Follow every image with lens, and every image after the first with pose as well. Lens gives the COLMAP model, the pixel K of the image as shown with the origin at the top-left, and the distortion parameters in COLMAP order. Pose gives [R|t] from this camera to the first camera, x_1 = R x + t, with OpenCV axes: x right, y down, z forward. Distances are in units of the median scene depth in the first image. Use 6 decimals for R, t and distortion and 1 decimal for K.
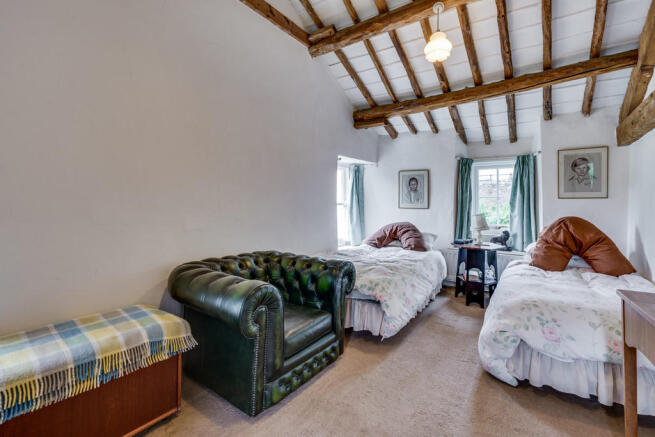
lens RADIAL K [[311.9, 0, 327.0], [0, 311.9, 200.1], [0, 0, 1]] dist [-0.000640, -0.000073]
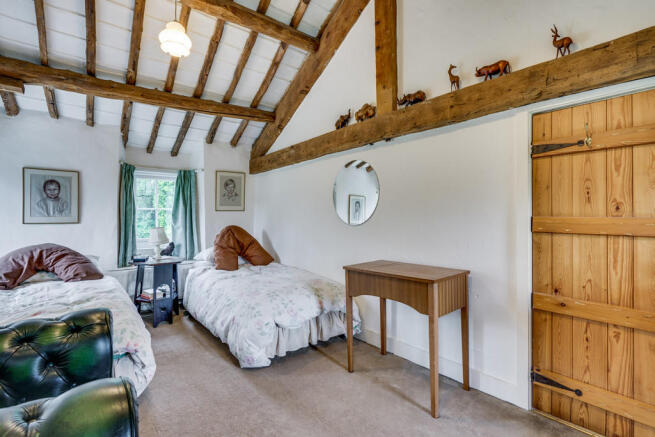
lens RADIAL K [[312.8, 0, 329.2], [0, 312.8, 213.5], [0, 0, 1]] dist [0.000176, 0.000569]
pose [[0.264432, -0.003986, 0.964396, -0.278638], [-0.006359, 0.999963, 0.005876, -0.004856], [-0.964383, -0.007686, 0.264397, 0.243320]]
